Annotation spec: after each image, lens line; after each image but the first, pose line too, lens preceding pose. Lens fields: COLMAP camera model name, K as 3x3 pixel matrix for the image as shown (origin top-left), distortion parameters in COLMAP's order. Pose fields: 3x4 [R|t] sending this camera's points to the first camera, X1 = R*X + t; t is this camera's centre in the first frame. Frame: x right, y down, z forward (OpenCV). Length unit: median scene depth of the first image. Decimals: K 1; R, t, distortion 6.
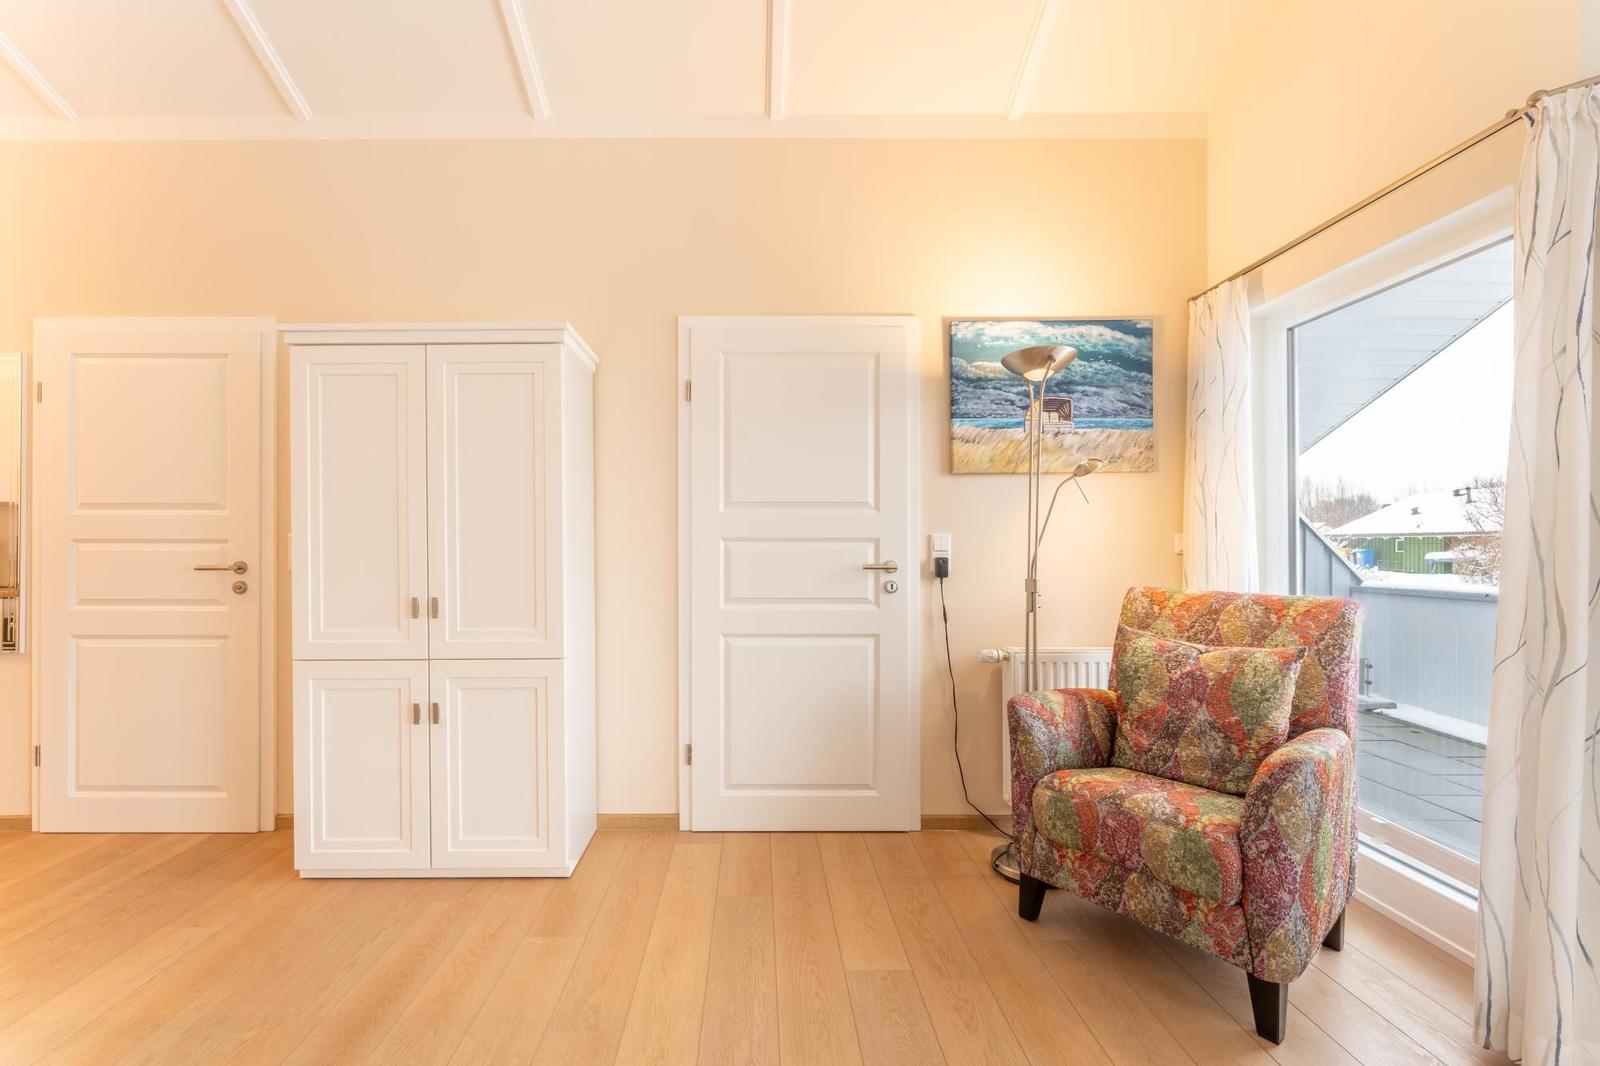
lens RADIAL K [[660.1, 0, 788.3], [0, 660.1, 553.8], [0, 0, 1]] dist [-0.007998, 0.000271]
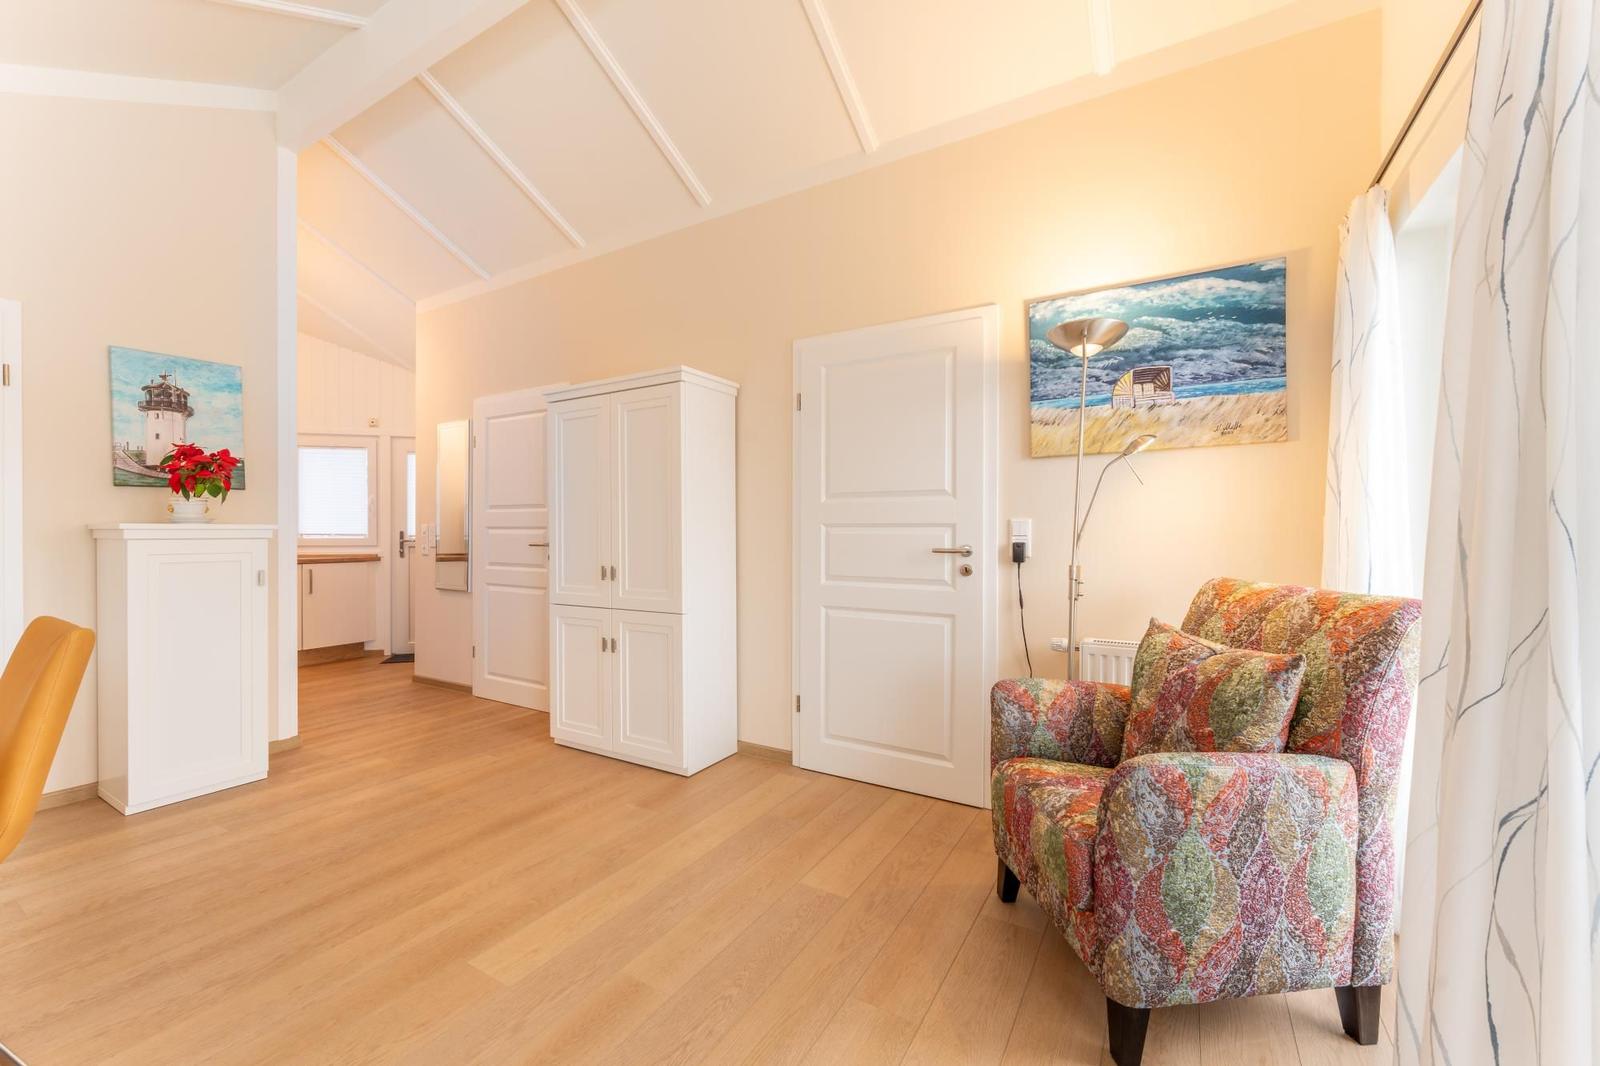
lens RADIAL K [[639.3, 0, 794.2], [0, 639.3, 542.1], [0, 0, 1]] dist [-0.012472, 0.001258]
pose [[0.854865, 0.009492, -0.518764, 0.447467], [-0.006652, 0.999951, 0.007334, 0.000119], [0.518808, -0.002819, 0.854886, -0.001264]]
